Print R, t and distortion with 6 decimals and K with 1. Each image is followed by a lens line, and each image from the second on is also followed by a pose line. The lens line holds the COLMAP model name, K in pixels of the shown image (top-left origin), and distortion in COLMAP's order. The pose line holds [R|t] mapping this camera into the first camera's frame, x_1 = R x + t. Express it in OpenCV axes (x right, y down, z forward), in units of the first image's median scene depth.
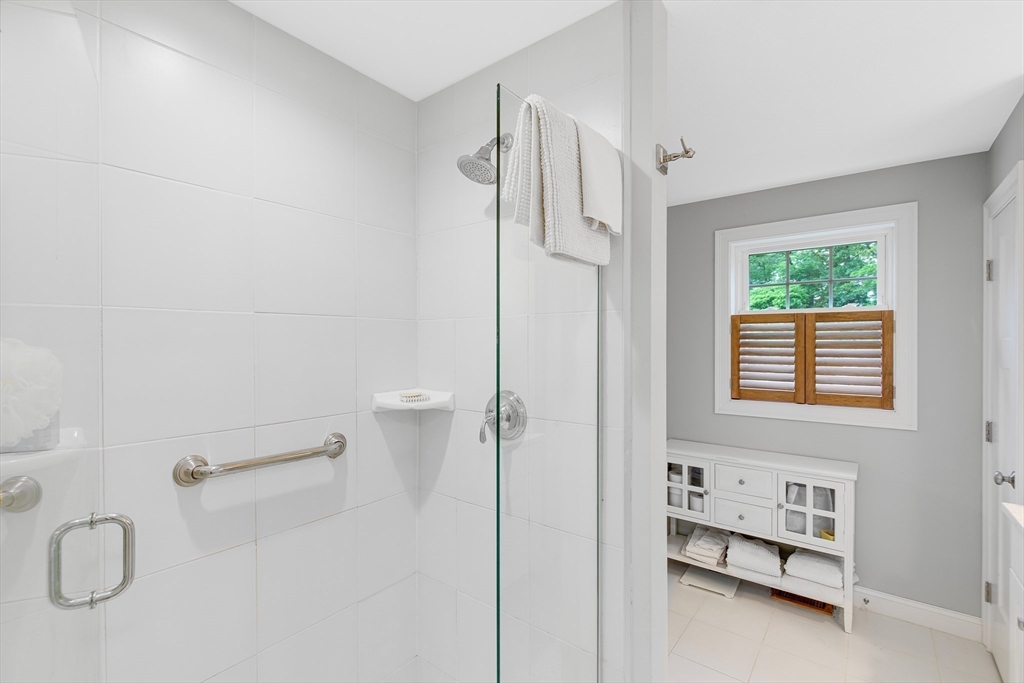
lens RADIAL K [[459.3, 0, 515.5], [0, 459.3, 345.5], [0, 0, 1]] dist [0.000796, 0.000501]
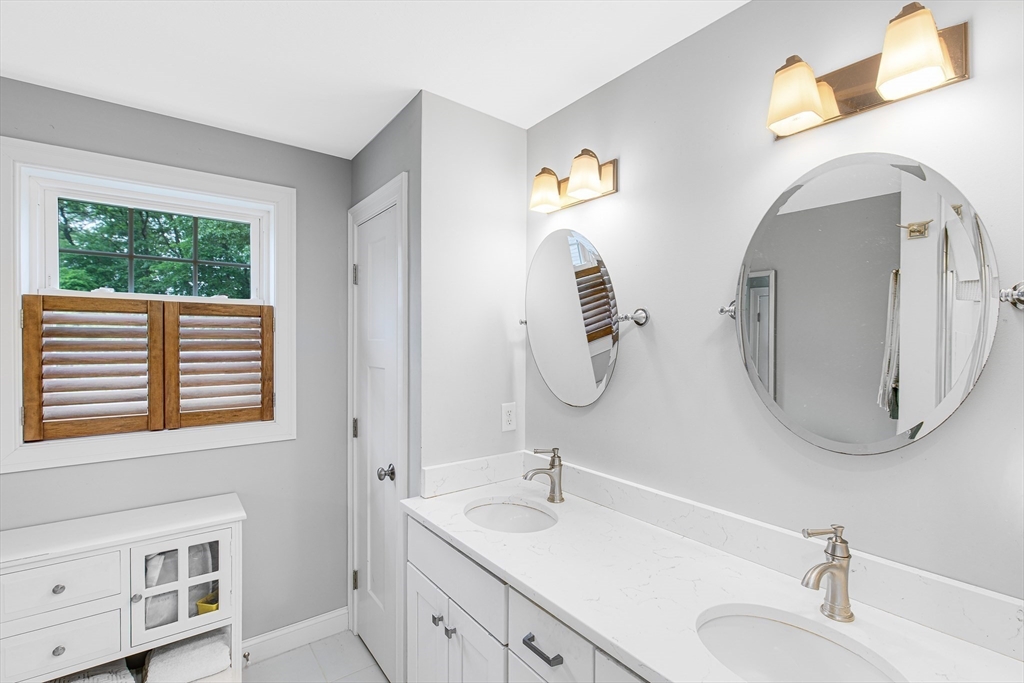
lens RADIAL K [[459.3, 0, 515.5], [0, 459.3, 345.5], [0, 0, 1]] dist [0.000796, 0.000501]
pose [[0.255768, -0.008467, 0.966701, 0.091184], [0.003554, 0.999963, 0.007818, -0.006553], [-0.966732, 0.001436, 0.255789, 0.314498]]
